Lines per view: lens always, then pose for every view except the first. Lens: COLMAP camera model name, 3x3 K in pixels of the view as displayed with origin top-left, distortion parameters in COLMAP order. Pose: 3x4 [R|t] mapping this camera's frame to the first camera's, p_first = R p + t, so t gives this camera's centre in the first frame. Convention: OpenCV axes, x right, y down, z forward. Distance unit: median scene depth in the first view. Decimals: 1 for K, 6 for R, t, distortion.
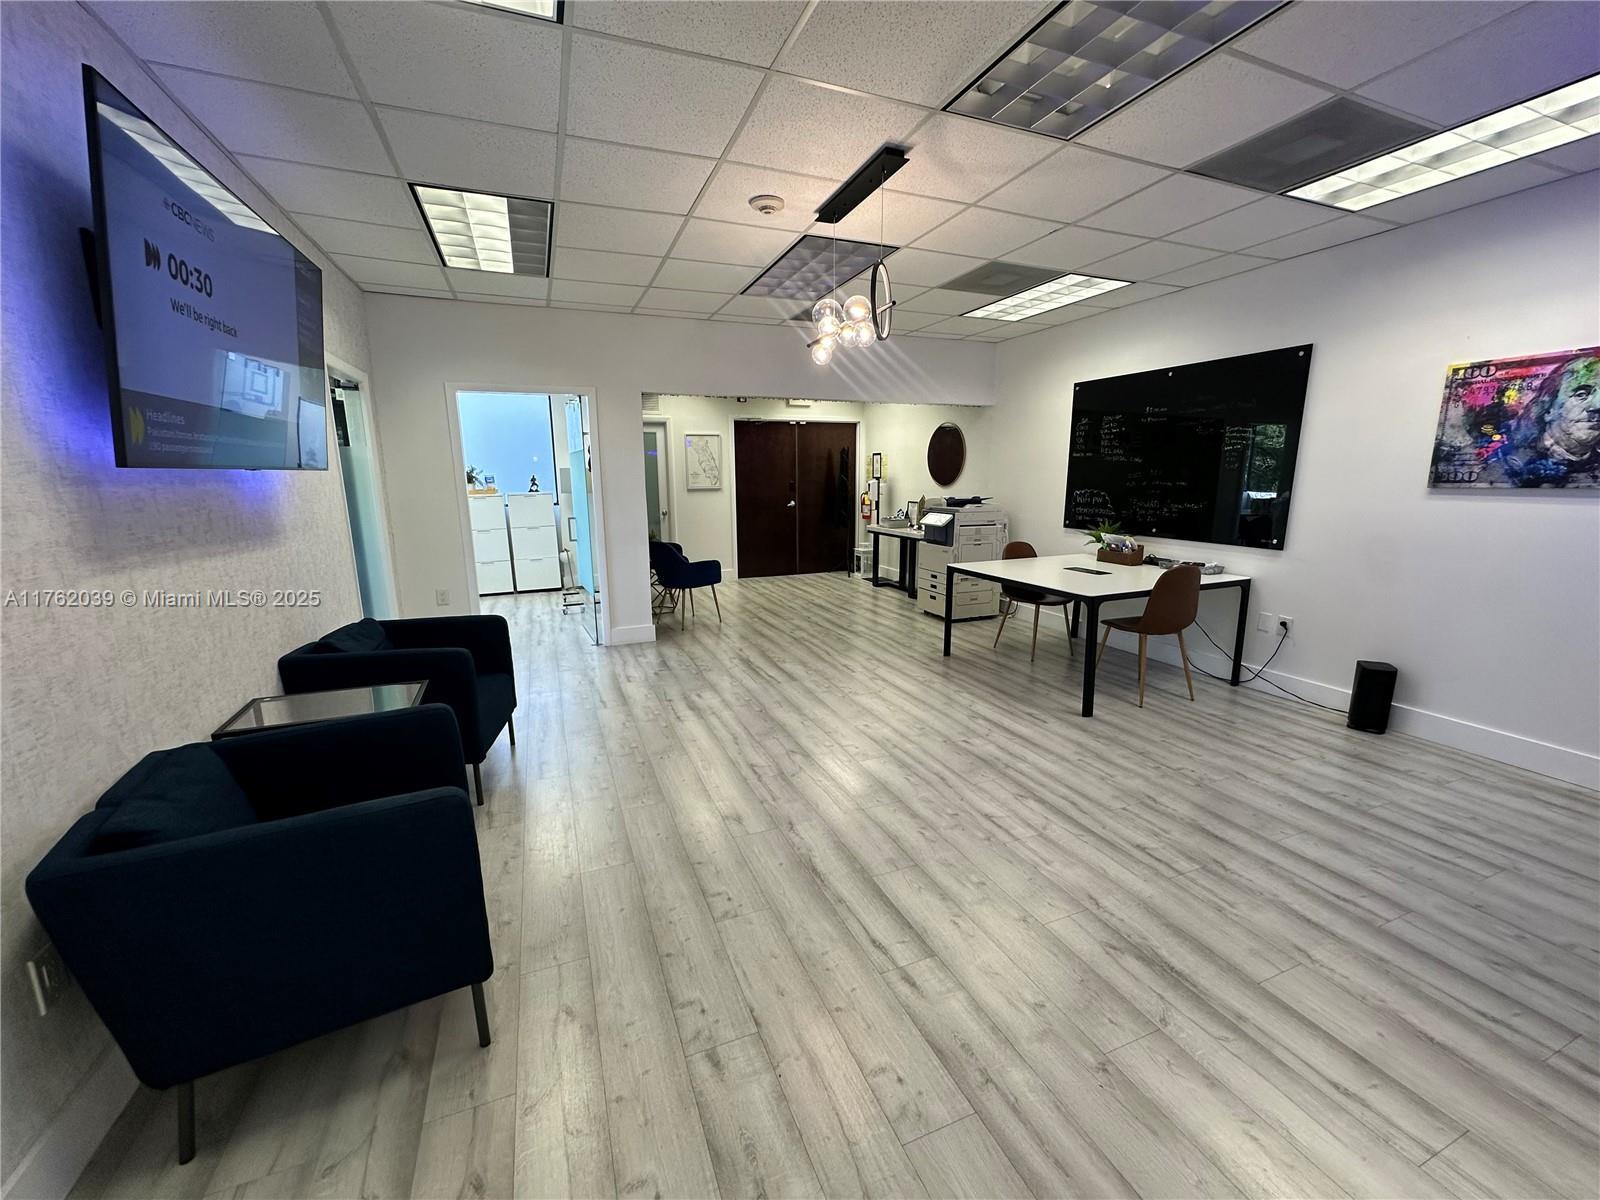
lens RADIAL K [[621.7, 0, 800.0], [0, 621.7, 600.0], [0, 0, 1]] dist [-0.002713, -0.000016]
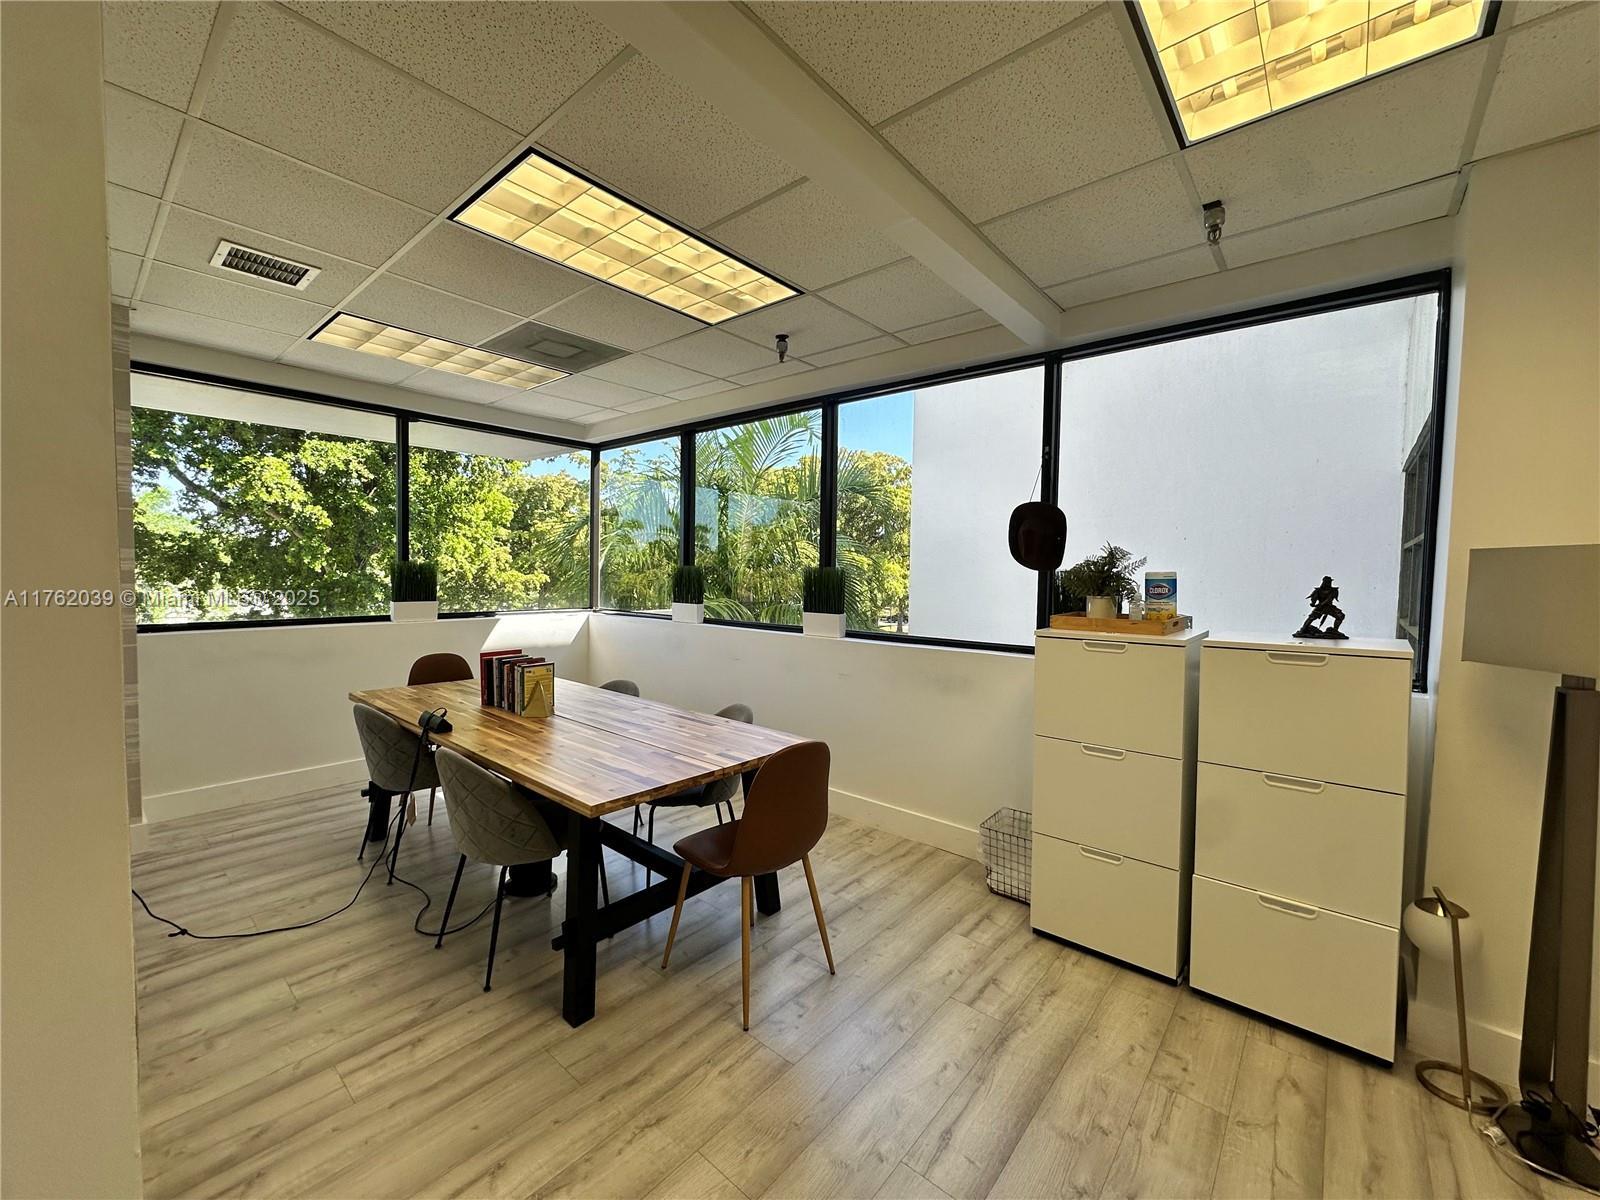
lens RADIAL K [[641.7, 0, 779.5], [0, 641.7, 599.1], [0, 0, 1]] dist [0.001041, 0.000094]
pose [[0.439596, 0.056918, -0.896390, -0.280781], [-0.194713, 0.980297, -0.033243, -0.134718], [0.876836, 0.189153, 0.442017, 0.662833]]
